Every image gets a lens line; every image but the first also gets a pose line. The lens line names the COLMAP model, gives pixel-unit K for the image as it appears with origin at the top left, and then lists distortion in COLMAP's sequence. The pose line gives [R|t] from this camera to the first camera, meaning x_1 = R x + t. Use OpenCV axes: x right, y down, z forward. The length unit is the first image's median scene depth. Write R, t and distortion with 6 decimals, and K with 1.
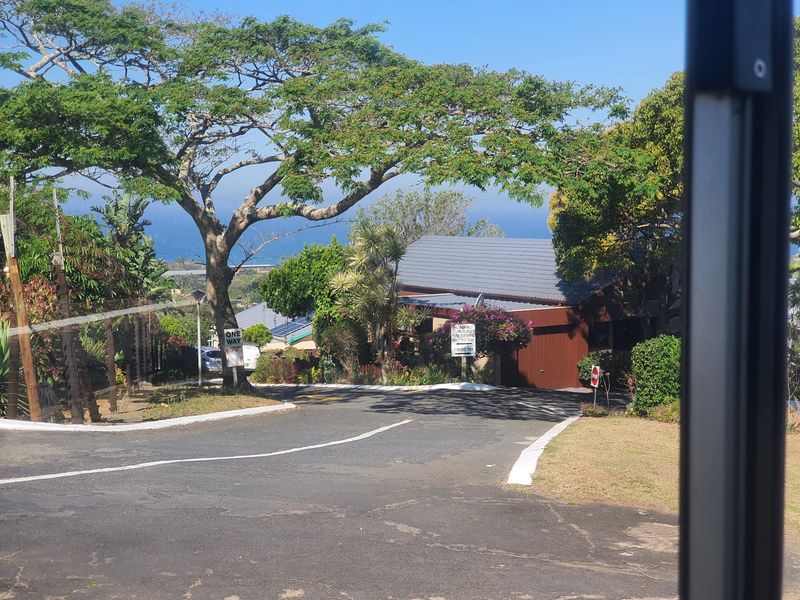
lens RADIAL K [[1135.9, 0, 400.0], [0, 1135.9, 300.0], [0, 0, 1]] dist [-0.011199, -0.018266]
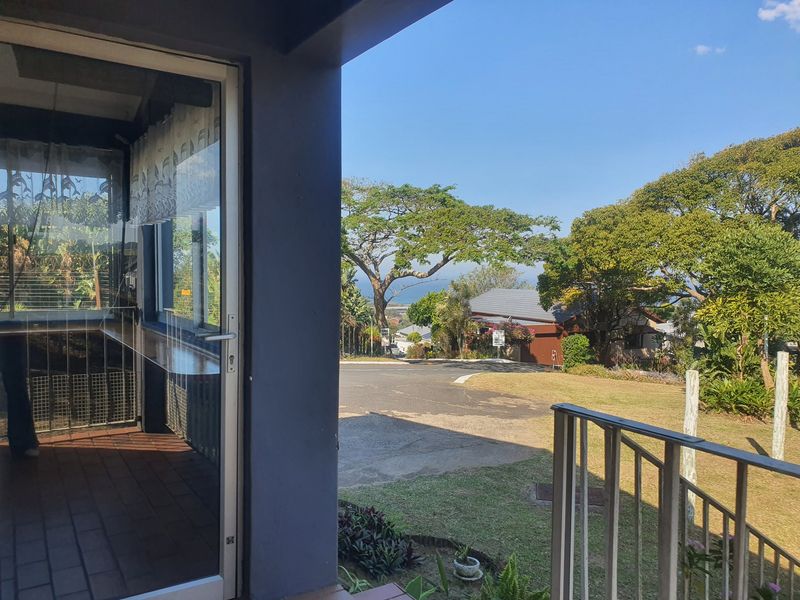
lens RADIAL K [[627.2, 0, 400.2], [0, 627.2, 315.2], [0, 0, 1]] dist [0.010652, -0.038629]
pose [[0.981838, 0.021578, -0.188491, 0.097545], [-0.025077, 0.999554, -0.016196, 0.017434], [0.188057, 0.020629, 0.981941, -0.147930]]
